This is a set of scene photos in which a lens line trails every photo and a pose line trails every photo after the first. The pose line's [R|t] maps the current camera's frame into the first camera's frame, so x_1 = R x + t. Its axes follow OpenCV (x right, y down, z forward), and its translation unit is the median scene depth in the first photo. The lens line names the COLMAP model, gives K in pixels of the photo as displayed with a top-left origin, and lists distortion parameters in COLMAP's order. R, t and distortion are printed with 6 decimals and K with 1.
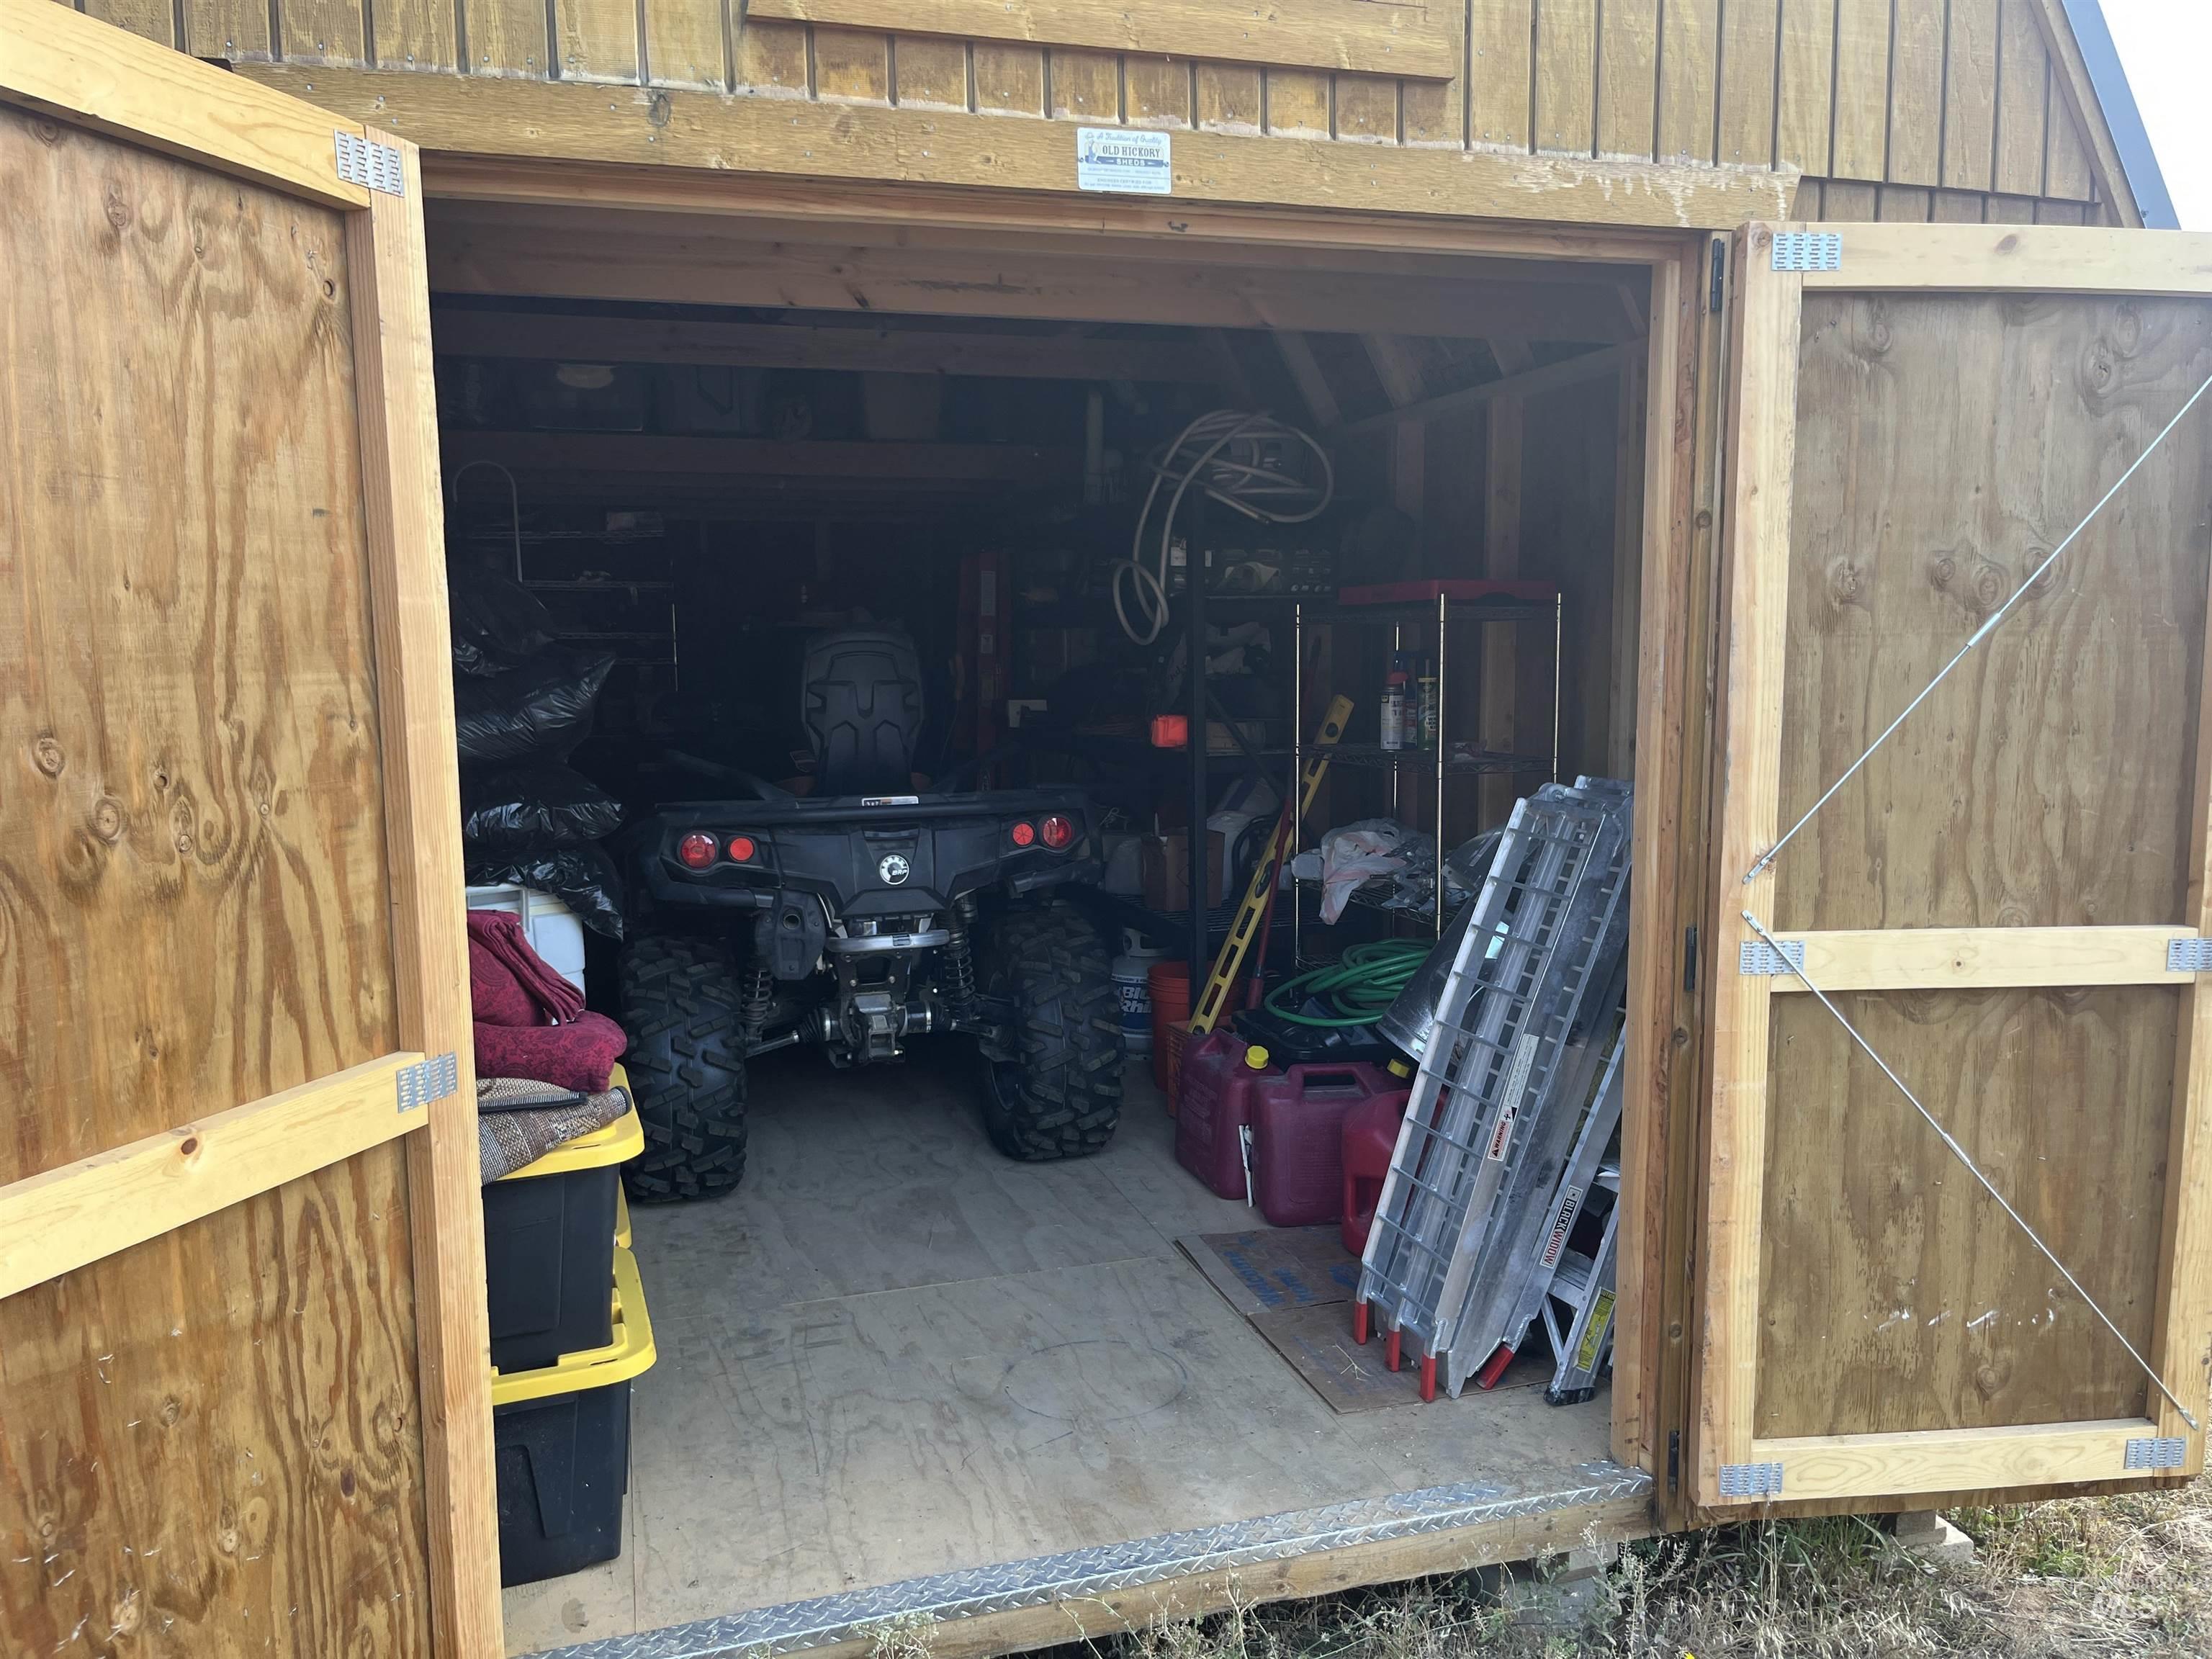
lens RADIAL K [[1696.0, 0, 1108.6], [0, 1696.0, 830.6], [0, 0, 1]] dist [0.052367, -0.045735]
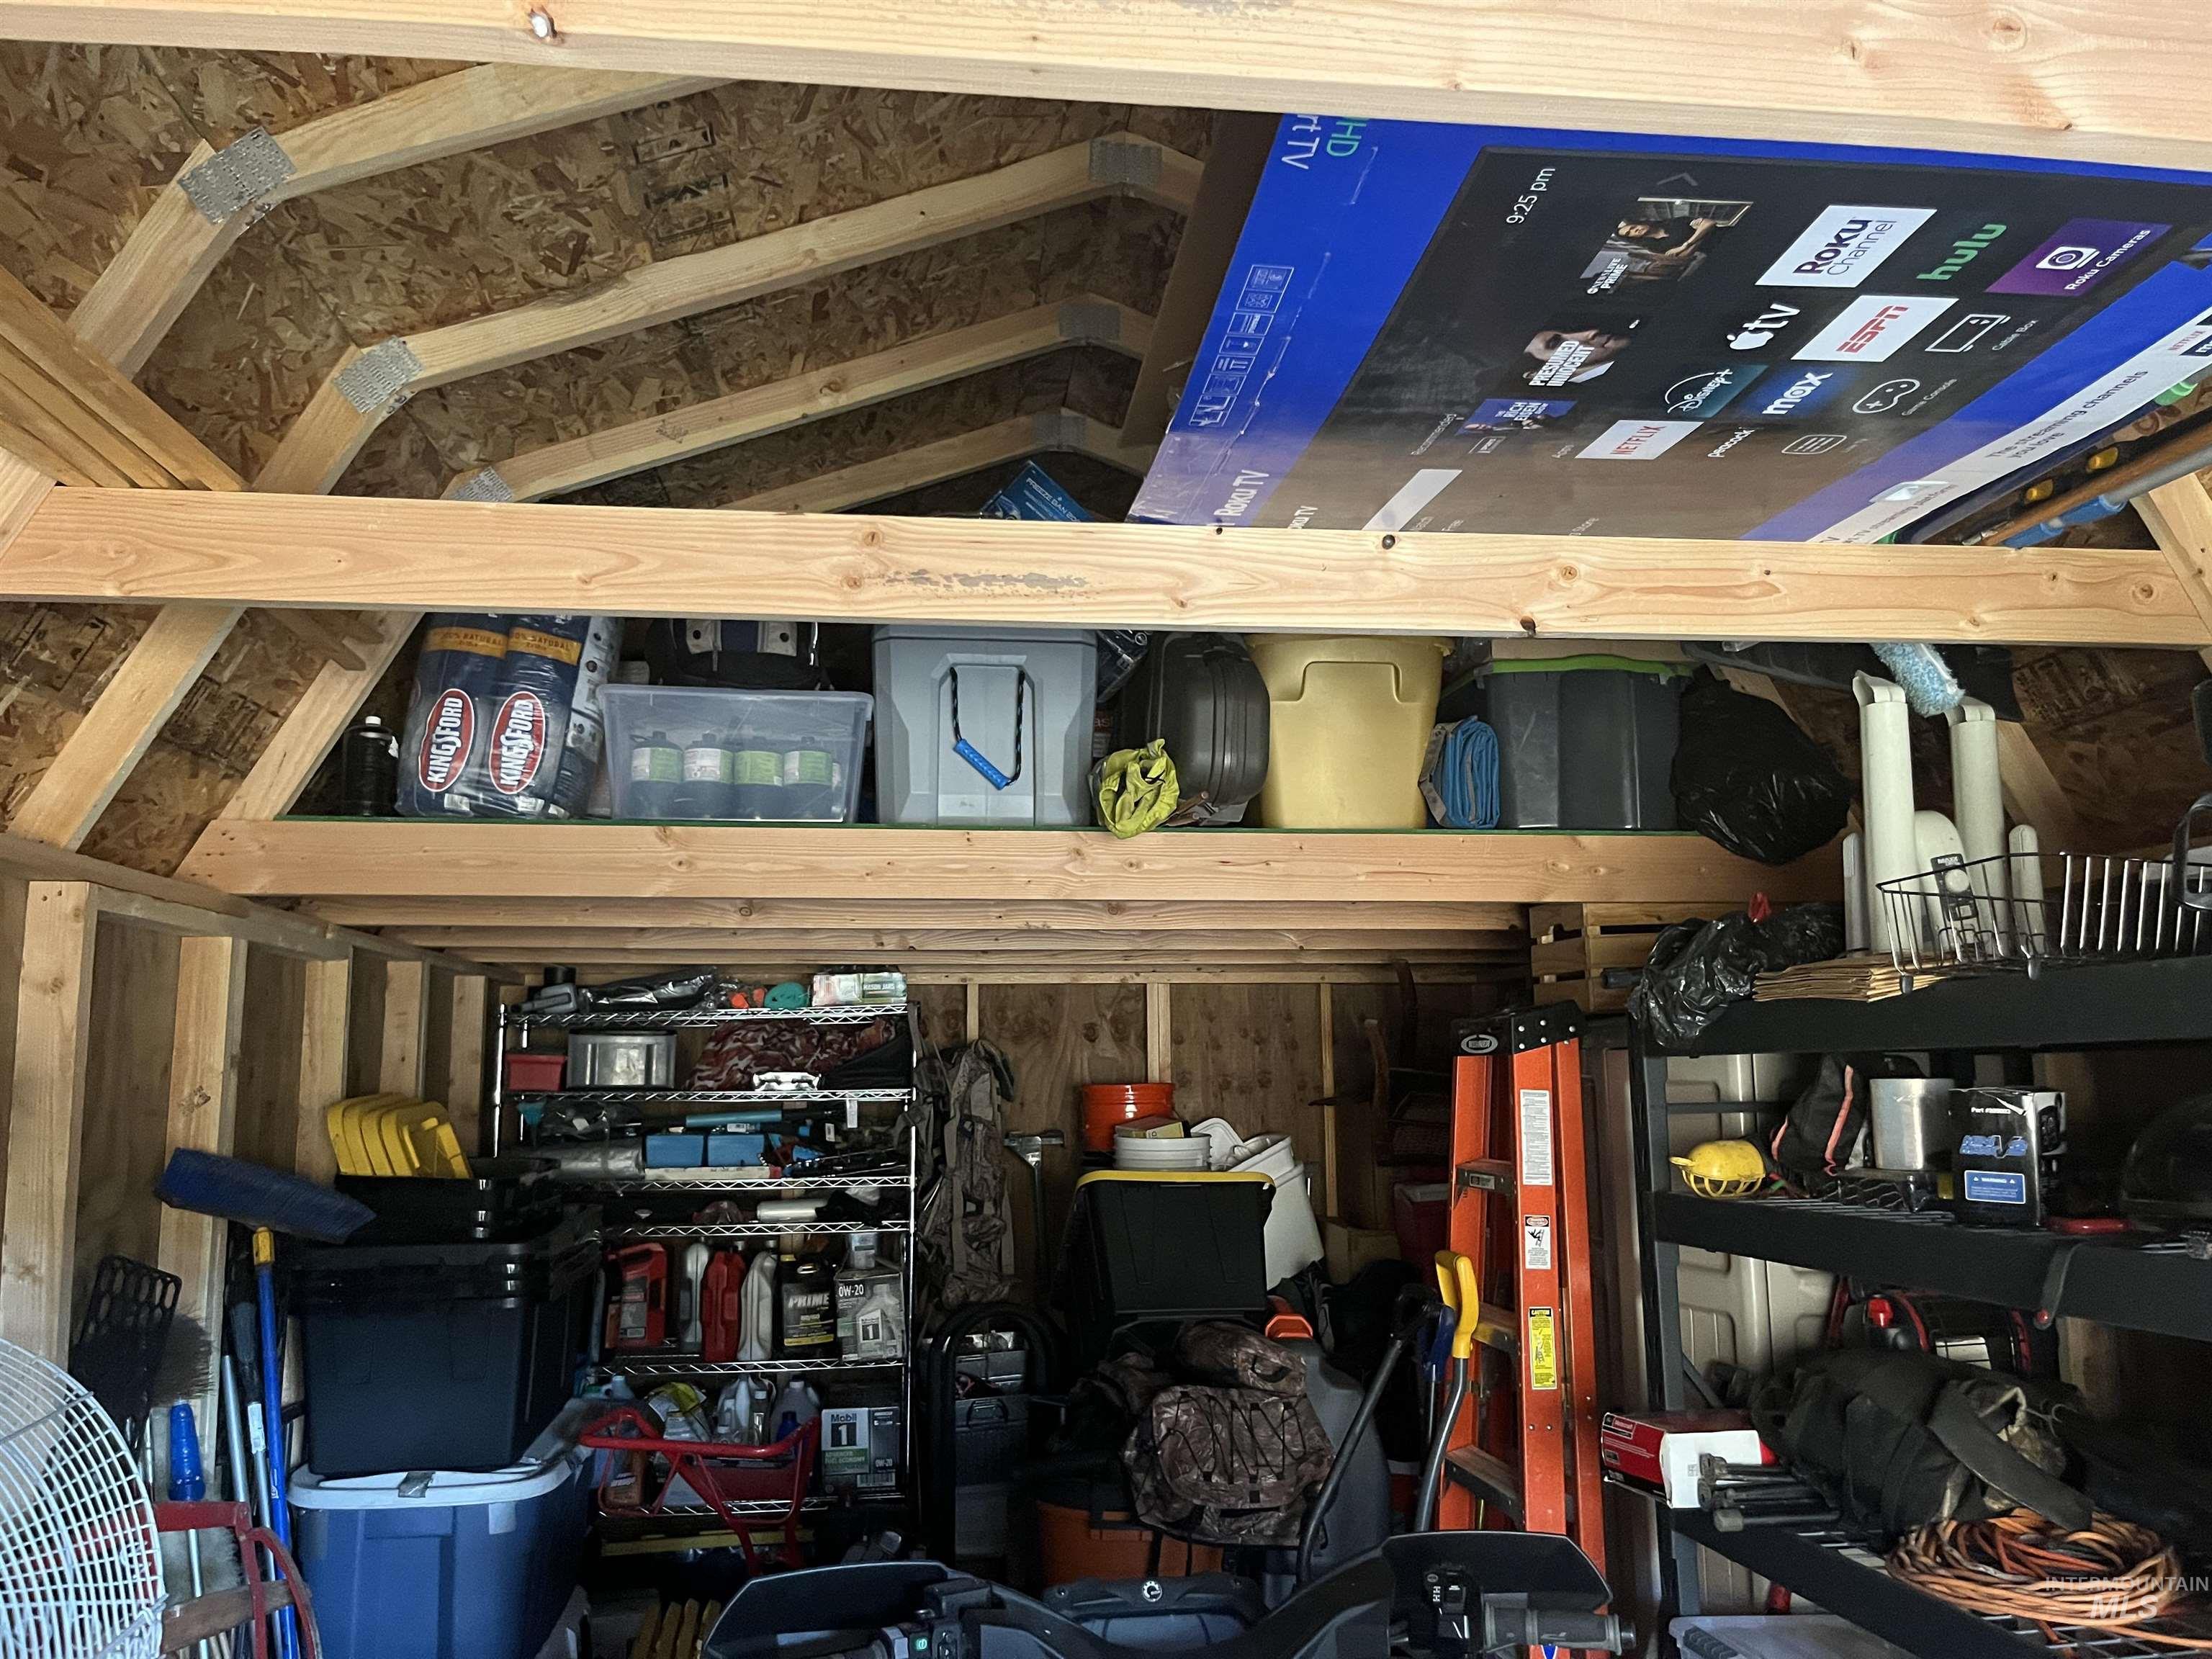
lens RADIAL K [[1696.0, 0, 1106.4], [0, 1696.0, 833.6], [0, 0, 1]] dist [0.052367, -0.045735]
pose [[0.985575, -0.025206, -0.167352, -0.106776], [-0.018408, 0.967014, -0.254057, -0.099170], [0.168236, 0.253473, 0.952601, 0.507636]]
